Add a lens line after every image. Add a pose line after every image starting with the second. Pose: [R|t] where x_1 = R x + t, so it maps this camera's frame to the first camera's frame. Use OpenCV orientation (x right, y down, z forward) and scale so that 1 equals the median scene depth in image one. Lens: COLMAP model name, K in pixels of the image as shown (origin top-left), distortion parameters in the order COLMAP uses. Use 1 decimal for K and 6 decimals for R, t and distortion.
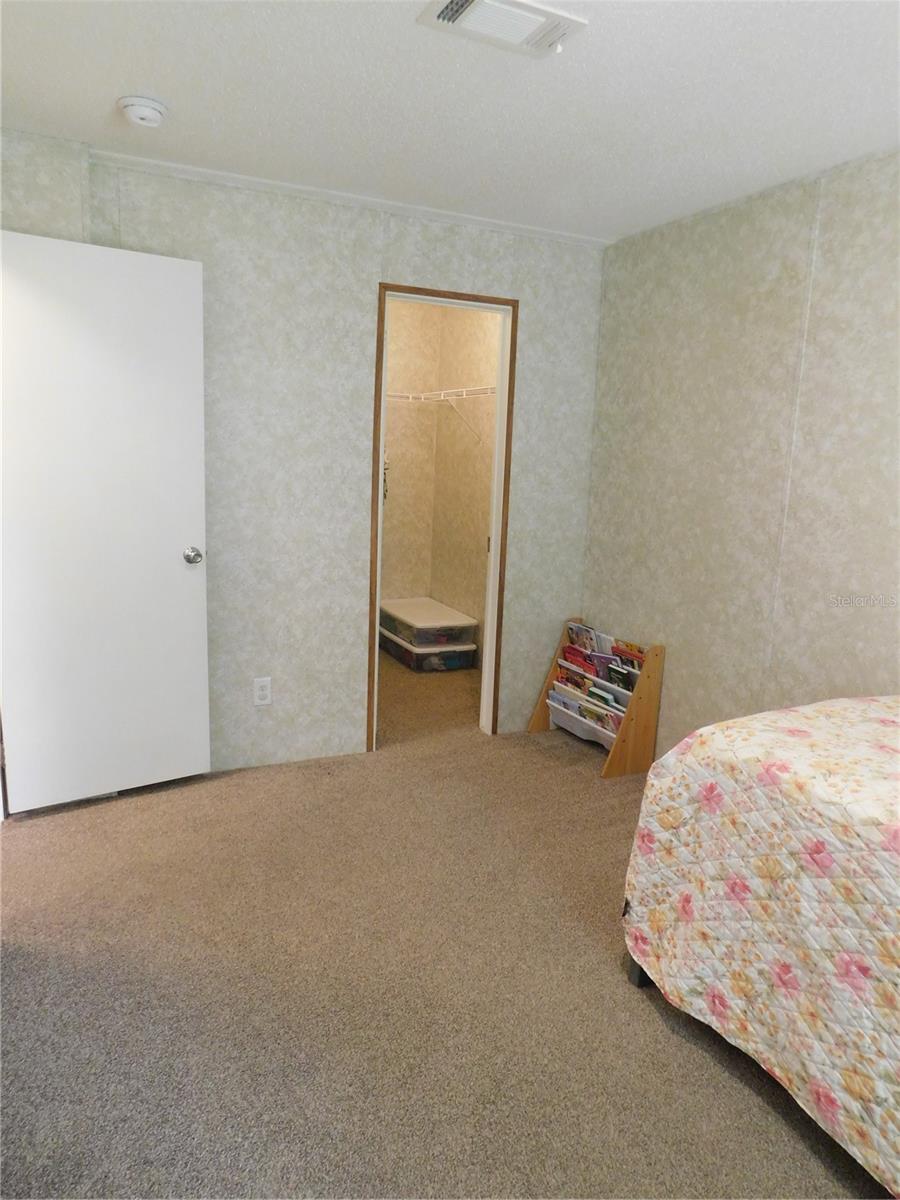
lens RADIAL K [[789.4, 0, 444.0], [0, 789.4, 598.4], [0, 0, 1]] dist [-0.059717, 0.044923]
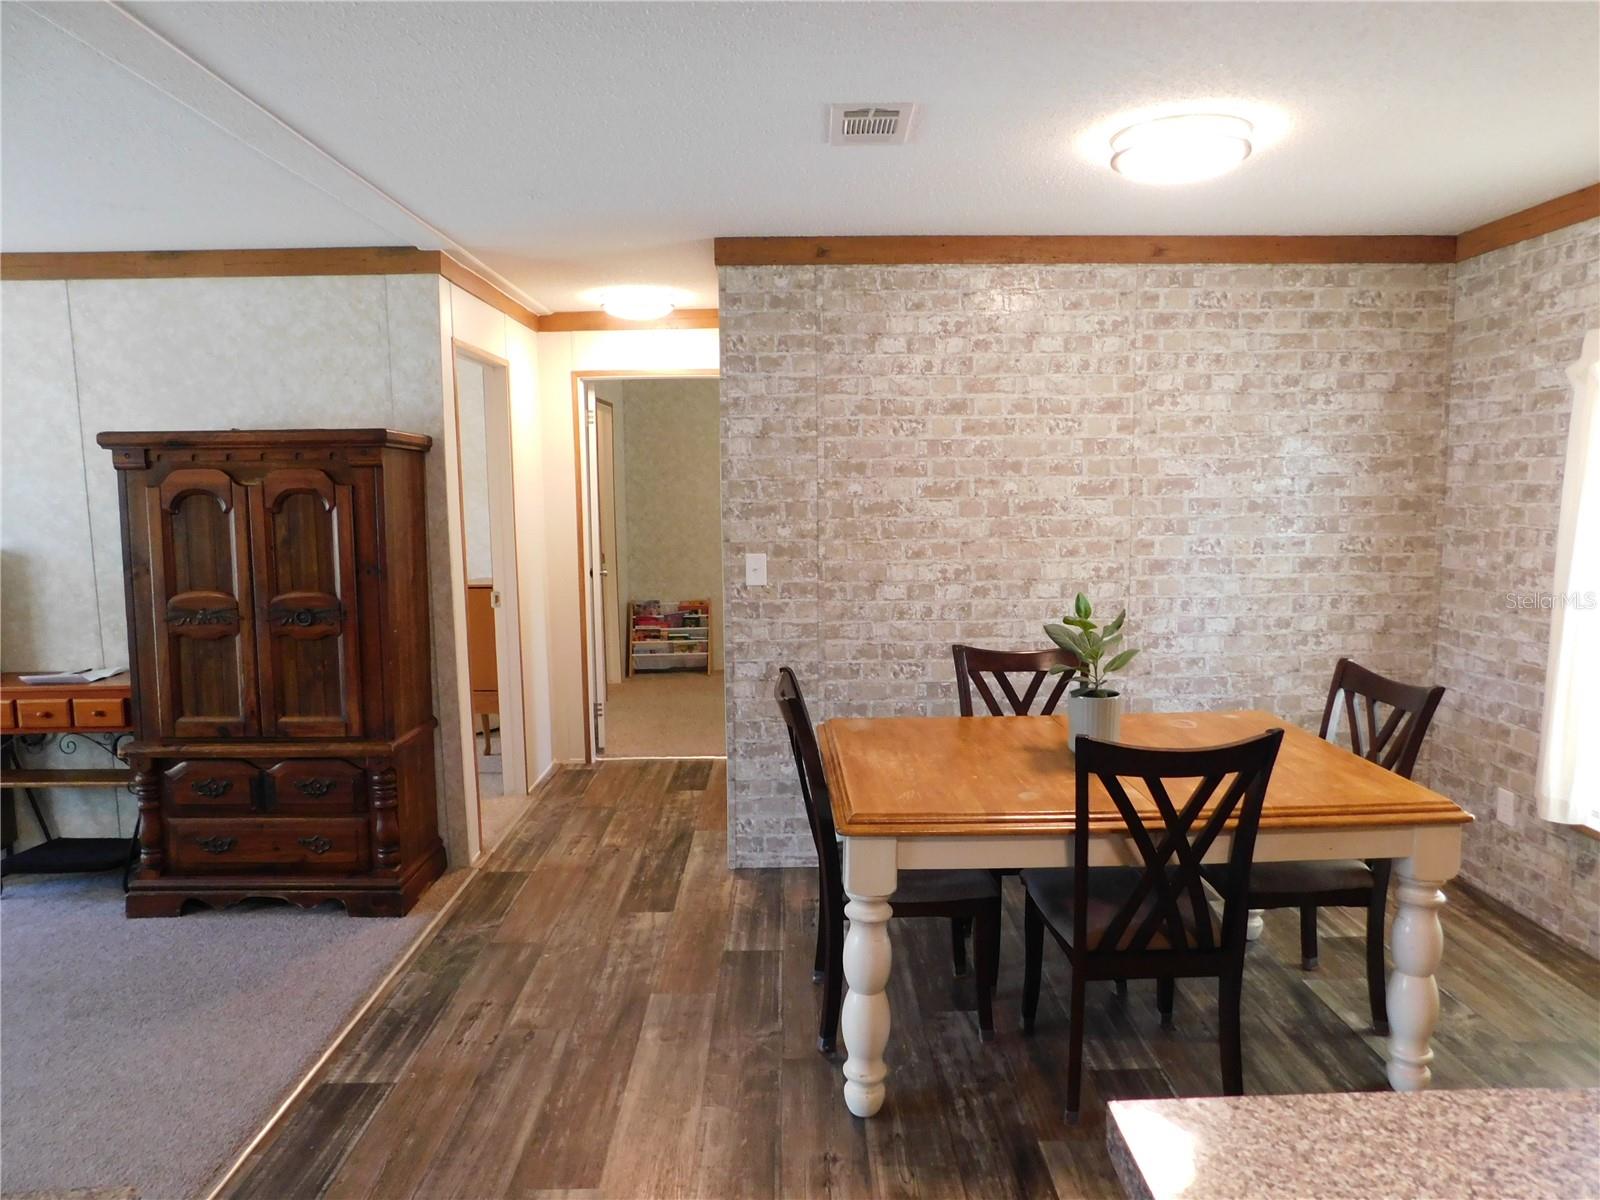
lens RADIAL K [[1052.5, 0, 803.9], [0, 1052.5, 594.2], [0, 0, 1]] dist [-0.059717, 0.044923]
pose [[0.405580, -0.142017, 0.902960, -2.444619], [0.197885, 0.978071, 0.064947, -0.082785], [-0.892382, 0.152341, 0.424789, -0.290137]]
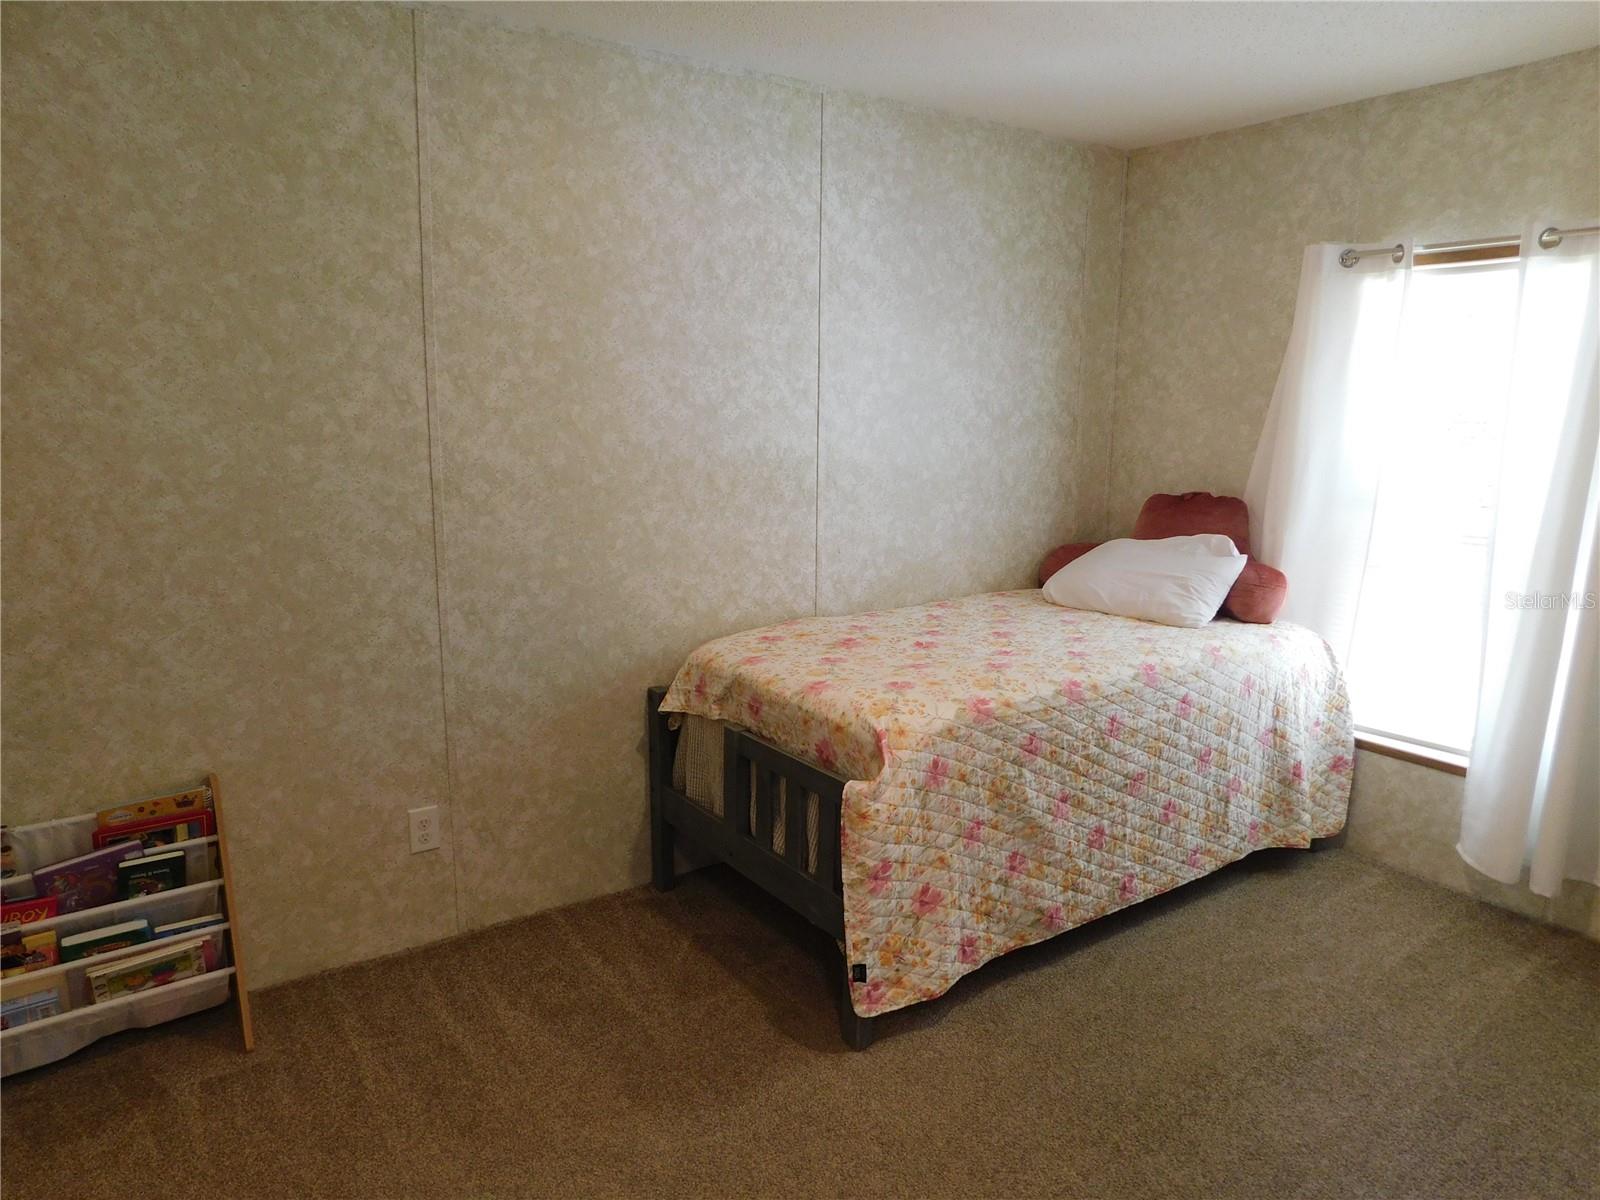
lens RADIAL K [[1052.5, 0, 794.0], [0, 1052.5, 595.7], [0, 0, 1]] dist [-0.059717, 0.044923]
pose [[-0.166112, -0.227087, 0.959603, -0.591718], [0.170195, 0.951917, 0.254729, -0.226359], [-0.971309, 0.205633, -0.119476, 0.911659]]
